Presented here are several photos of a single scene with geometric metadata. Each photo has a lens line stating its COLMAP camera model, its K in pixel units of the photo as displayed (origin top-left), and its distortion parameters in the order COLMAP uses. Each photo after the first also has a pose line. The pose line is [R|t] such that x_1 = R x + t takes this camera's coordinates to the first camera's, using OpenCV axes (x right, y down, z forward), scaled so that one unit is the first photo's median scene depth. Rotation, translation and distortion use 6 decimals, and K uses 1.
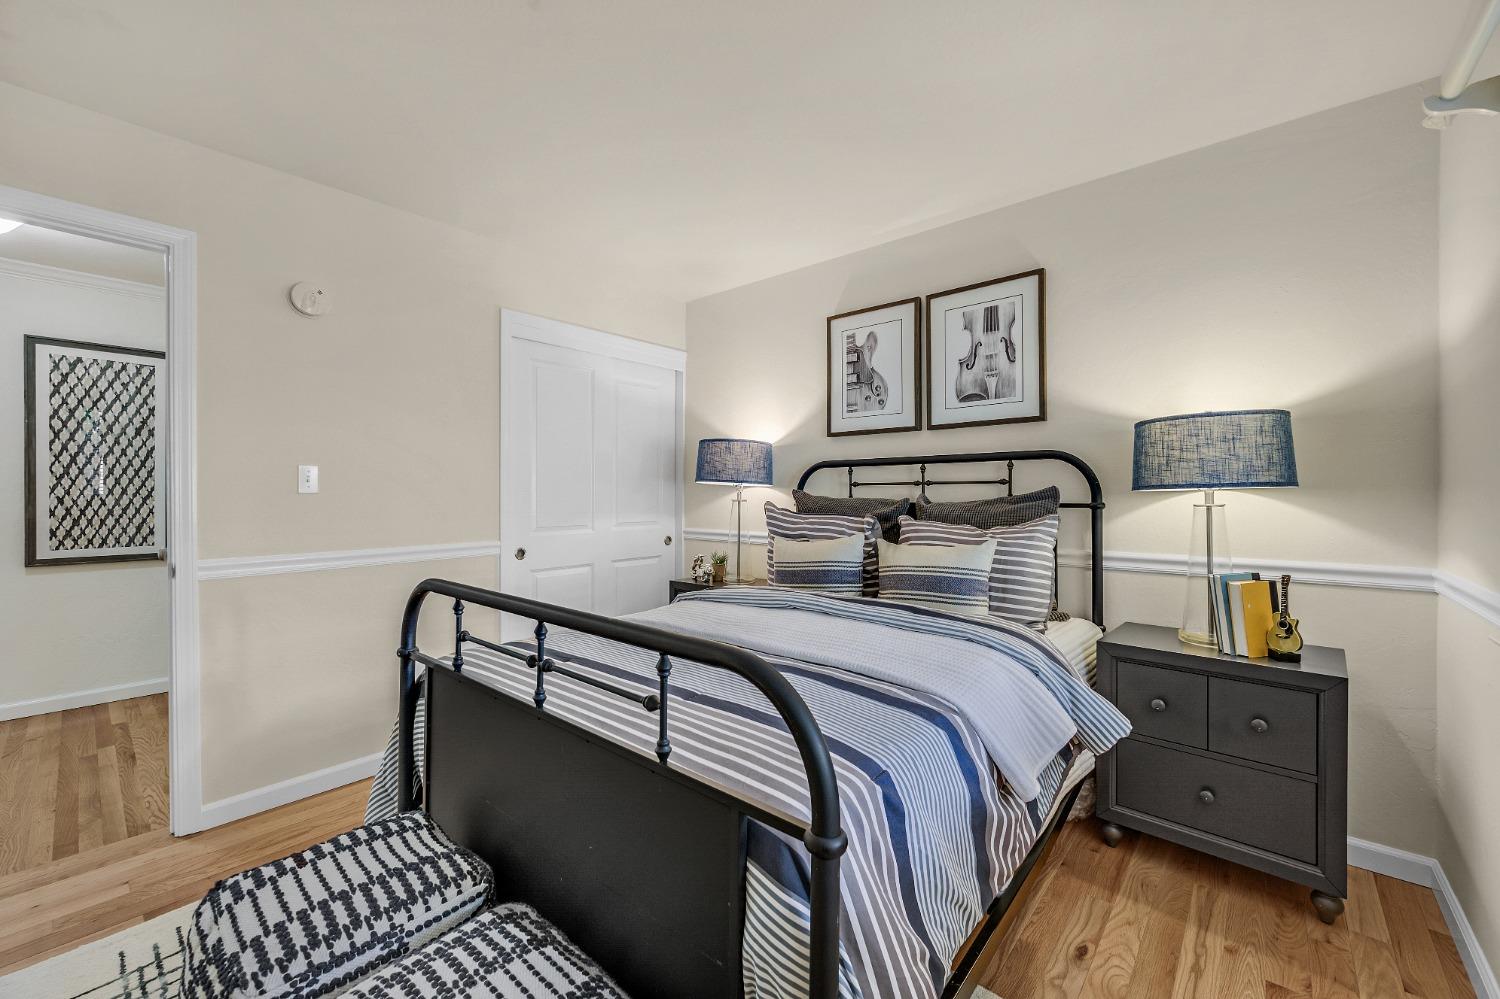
lens RADIAL K [[597.4, 0, 755.4], [0, 597.4, 494.9], [0, 0, 1]] dist [-0.006122, 0.000527]
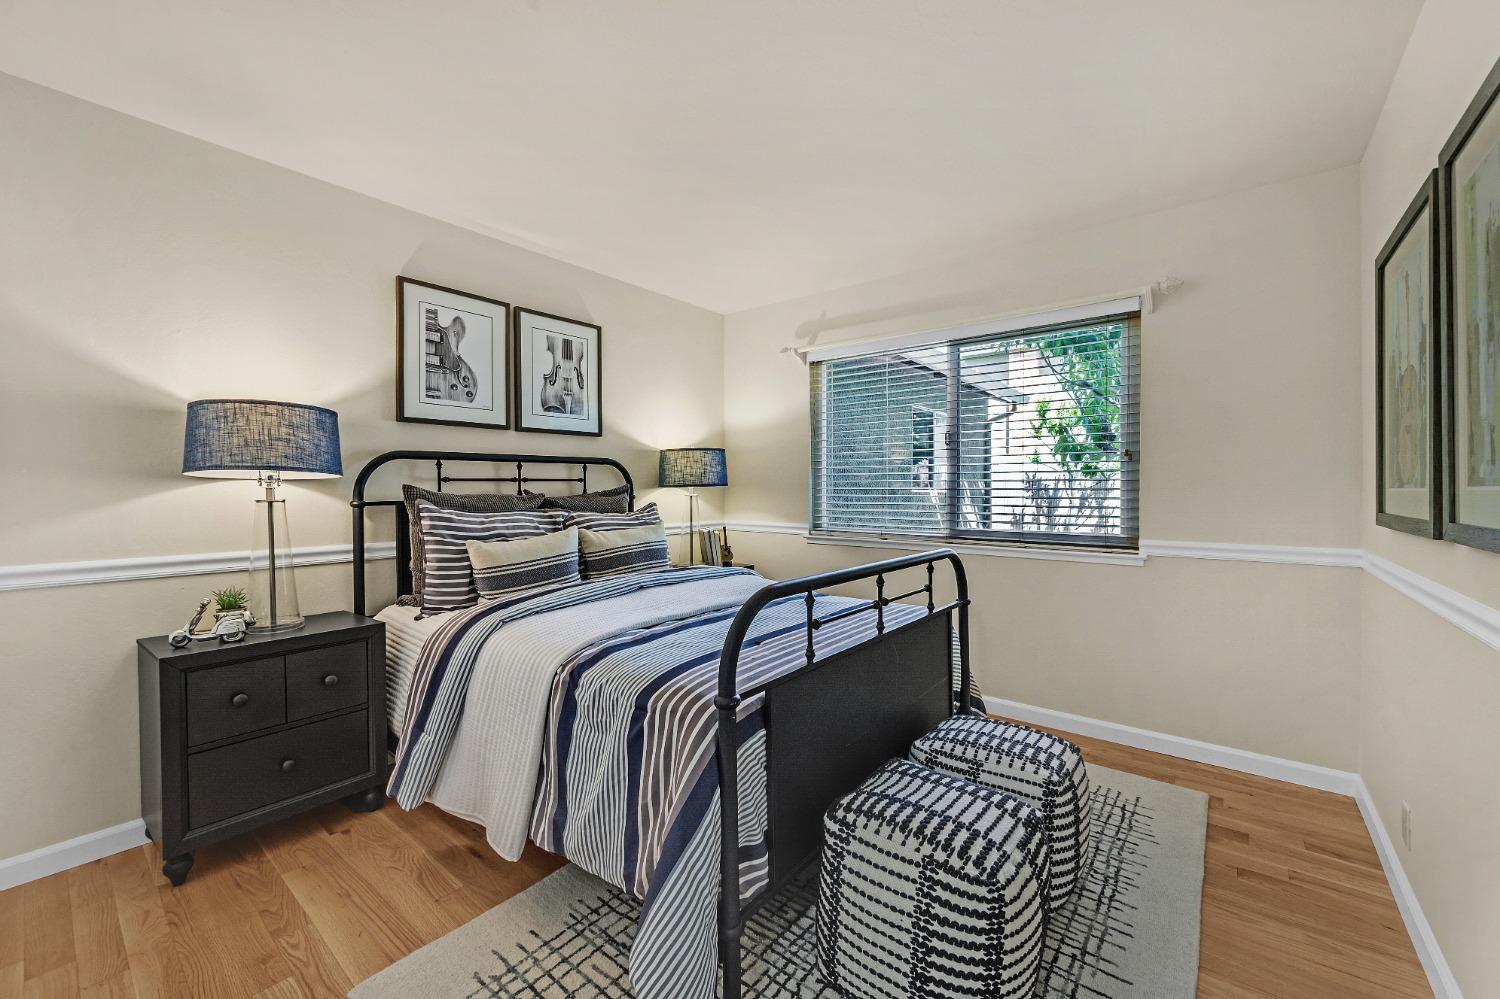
lens RADIAL K [[597.4, 0, 755.4], [0, 597.4, 494.9], [0, 0, 1]] dist [-0.006122, 0.000527]
pose [[-0.032848, -0.014188, 0.999360, -0.802356], [0.000922, 0.999898, 0.014226, -0.007254], [-0.999460, 0.001388, -0.032832, 0.598463]]
